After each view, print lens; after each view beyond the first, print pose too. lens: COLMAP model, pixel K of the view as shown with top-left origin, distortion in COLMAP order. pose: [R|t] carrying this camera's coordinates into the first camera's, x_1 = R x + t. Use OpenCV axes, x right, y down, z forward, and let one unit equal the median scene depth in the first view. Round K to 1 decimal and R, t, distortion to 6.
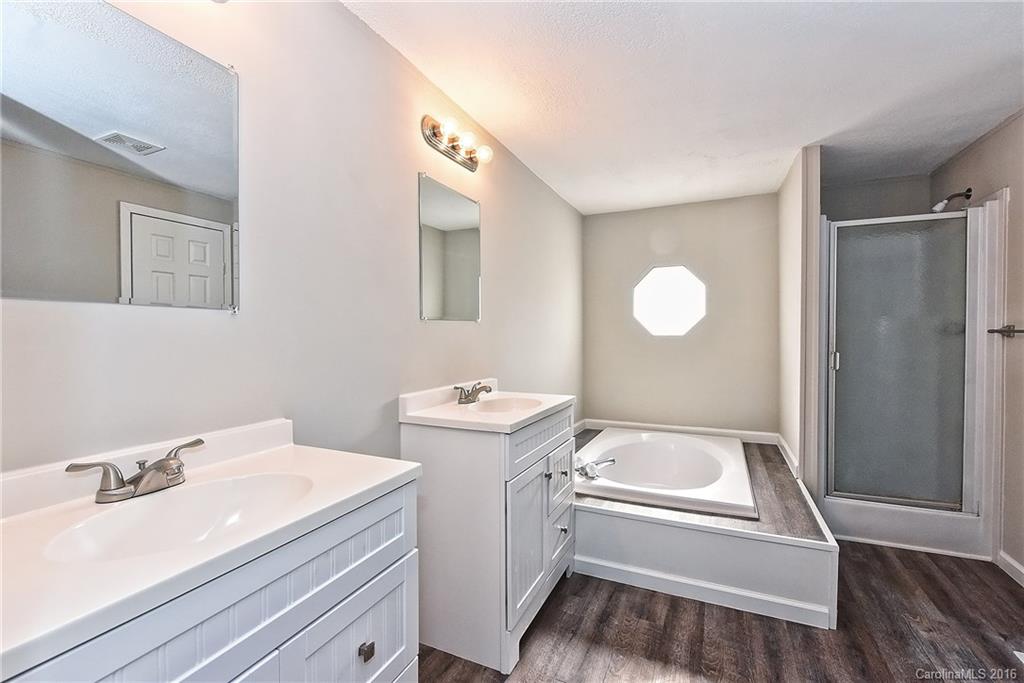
lens RADIAL K [[456.5, 0, 514.5], [0, 456.5, 341.4], [0, 0, 1]] dist [0.000363, -0.000340]
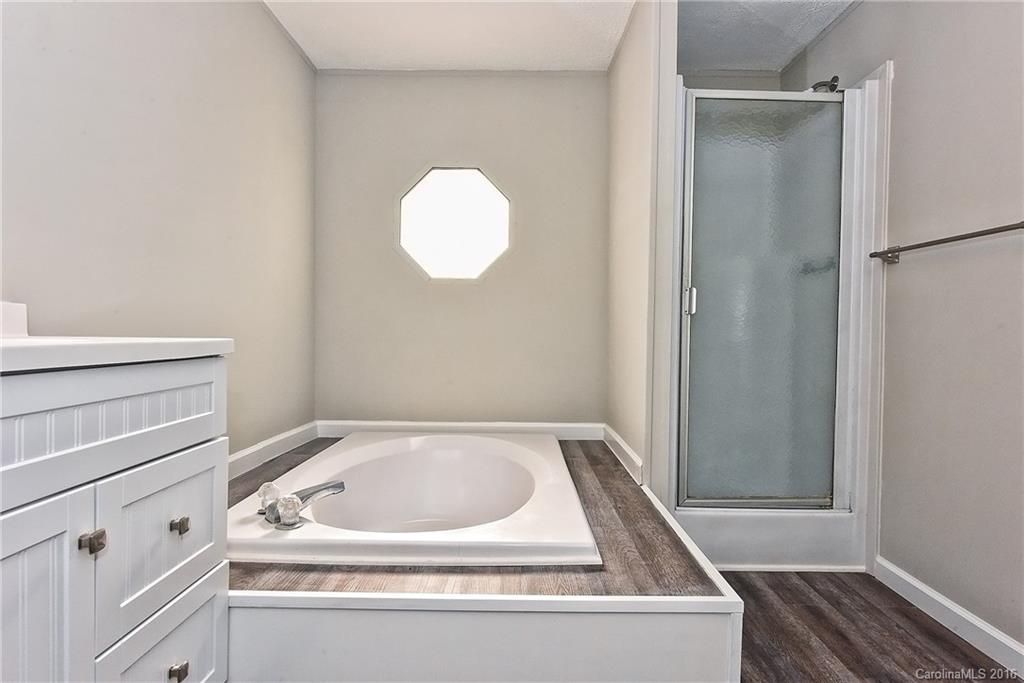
lens RADIAL K [[603.7, 0, 529.4], [0, 603.7, 329.8], [0, 0, 1]] dist [0.002471, -0.001548]
pose [[0.905817, 0.011475, 0.423513, 0.131208], [-0.009804, 0.999933, -0.006123, 0.099129], [-0.423555, 0.001394, 0.905869, 0.332527]]
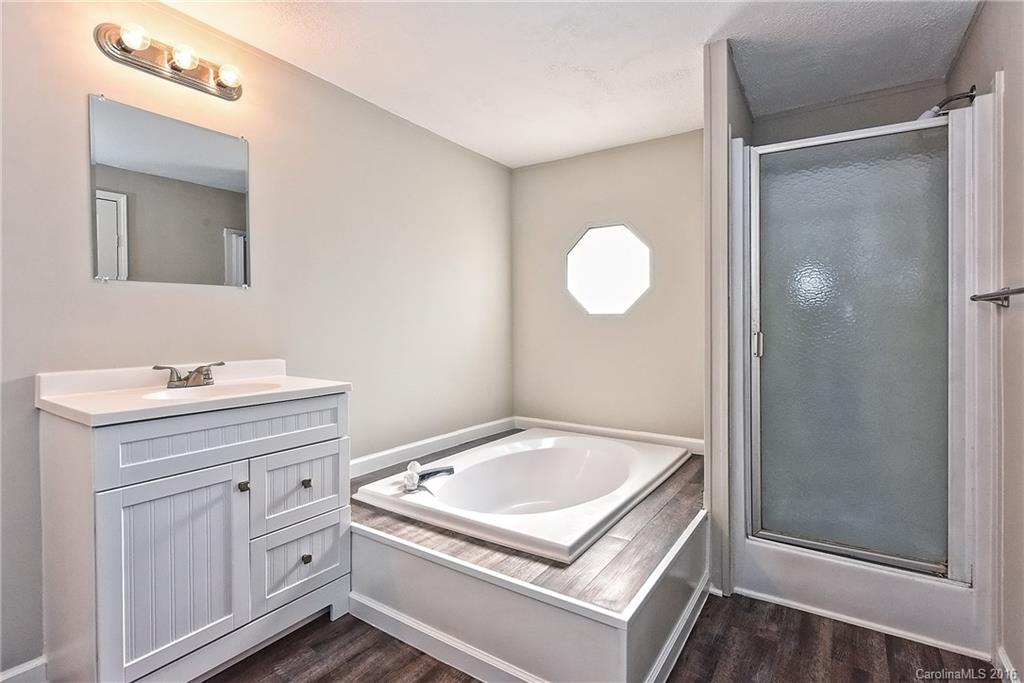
lens RADIAL K [[499.8, 0, 489.0], [0, 499.8, 322.9], [0, 0, 1]] dist [0.004934, -0.000328]
pose [[0.986759, 0.005412, -0.162106, 0.450308], [-0.007487, 0.999898, -0.012189, 0.023716], [0.162023, 0.013241, 0.986698, 0.183780]]
